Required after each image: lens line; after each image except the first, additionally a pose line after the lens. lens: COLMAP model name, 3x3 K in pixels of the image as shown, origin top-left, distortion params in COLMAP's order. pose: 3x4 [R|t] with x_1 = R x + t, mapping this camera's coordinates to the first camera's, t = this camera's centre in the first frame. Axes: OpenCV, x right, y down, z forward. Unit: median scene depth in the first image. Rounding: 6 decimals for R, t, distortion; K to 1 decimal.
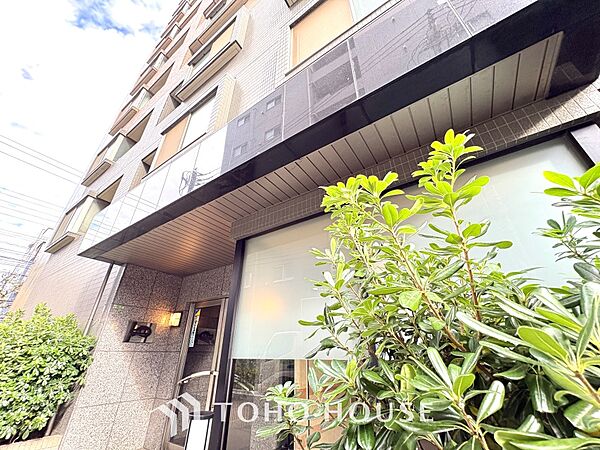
lens RADIAL K [[239.5, 0, 300.0], [0, 239.5, 225.0], [0, 0, 1]] dist [-0.001714, -0.000319]
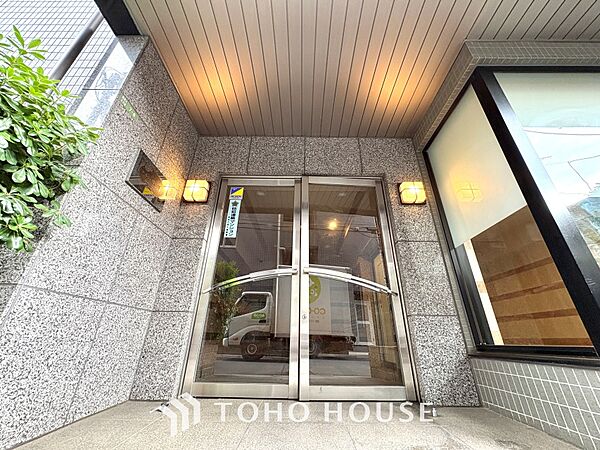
lens RADIAL K [[239.5, 0, 300.0], [0, 239.5, 225.0], [0, 0, 1]] dist [-0.001714, -0.000319]
pose [[0.835127, 0.253015, 0.488413, -0.614595], [-0.275752, 0.960870, -0.026262, 0.450662], [-0.475946, -0.112748, 0.872217, 0.401510]]
